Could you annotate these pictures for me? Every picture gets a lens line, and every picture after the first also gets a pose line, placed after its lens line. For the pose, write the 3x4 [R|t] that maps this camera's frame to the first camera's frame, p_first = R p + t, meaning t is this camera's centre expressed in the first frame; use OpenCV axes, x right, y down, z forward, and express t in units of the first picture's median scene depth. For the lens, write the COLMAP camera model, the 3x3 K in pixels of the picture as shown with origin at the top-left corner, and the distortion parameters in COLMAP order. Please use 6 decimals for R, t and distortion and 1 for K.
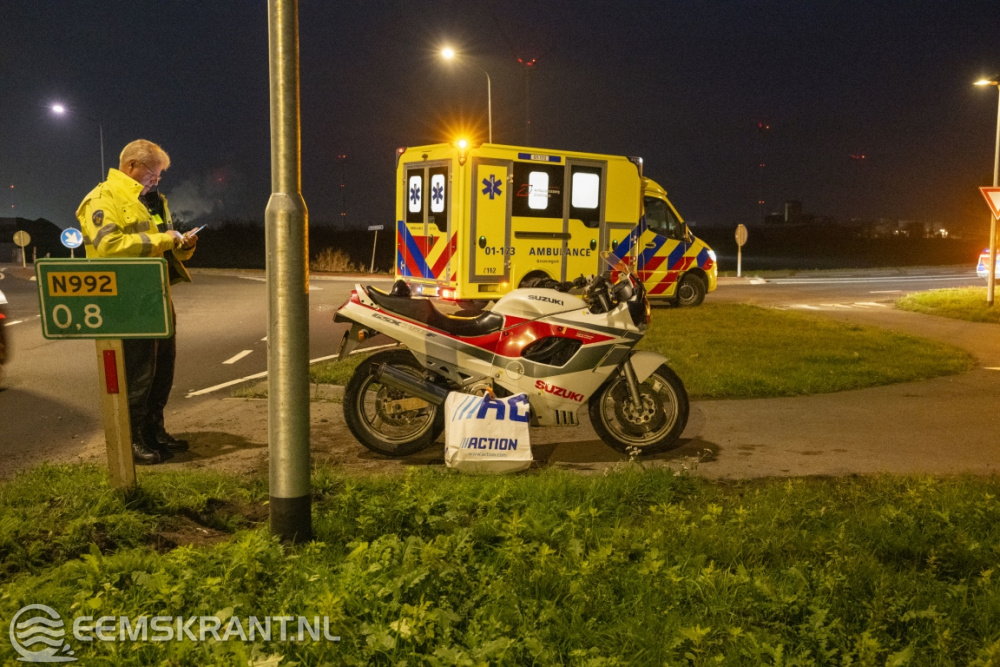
lens RADIAL K [[944.4, 0, 498.7], [0, 944.4, 329.9], [0, 0, 1]] dist [0.001842, -0.003464]
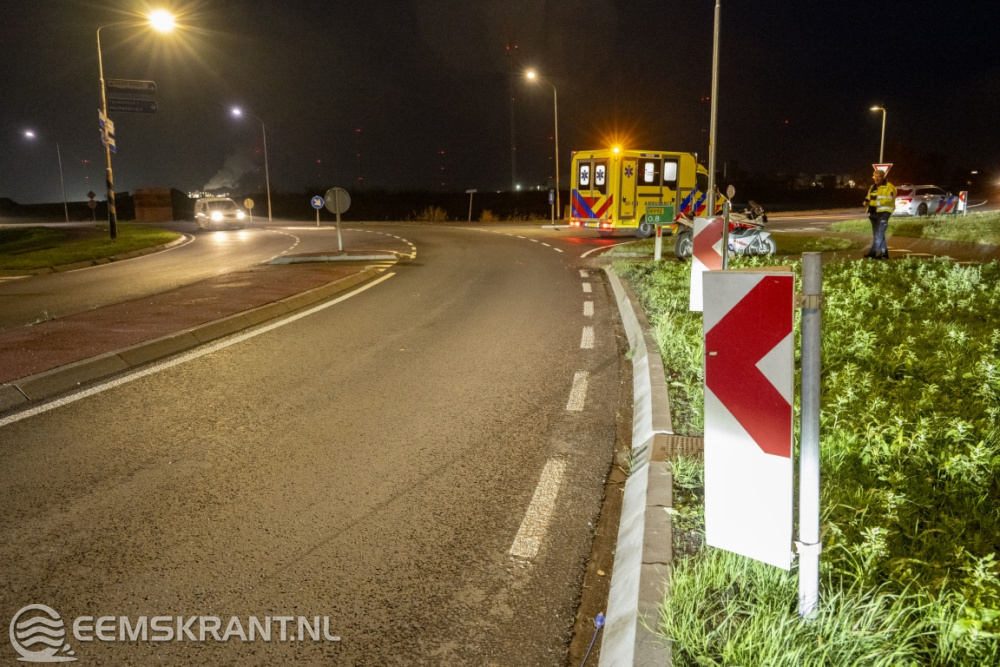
lens RADIAL K [[746.0, 0, 499.7], [0, 746.0, 338.9], [0, 0, 1]] dist [0.004812, 0.000061]
pose [[0.999758, -0.021943, 0.001418, -0.281053], [0.021719, 0.995509, 0.092141, 0.049181], [-0.003433, -0.092088, 0.995745, -0.589757]]
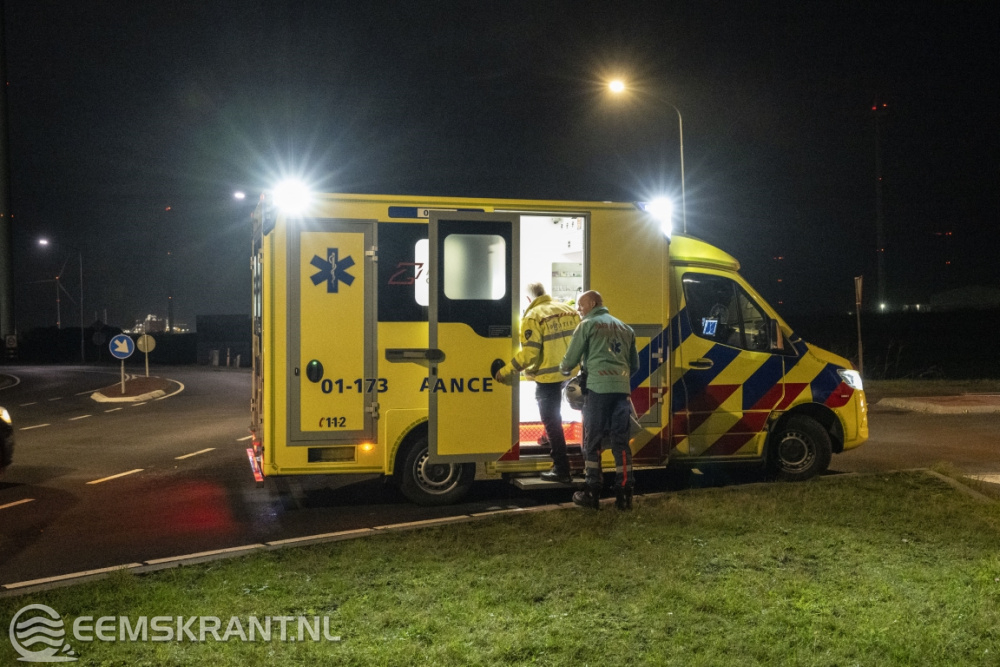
lens RADIAL K [[1278.8, 0, 501.0], [0, 1278.8, 333.5], [0, 0, 1]] dist [0.019296, 0.000000]
pose [[0.961098, -0.039297, -0.273399, 0.279198], [0.007449, 0.993155, -0.116566, -0.026235], [0.276108, 0.109995, 0.954812, 0.308126]]
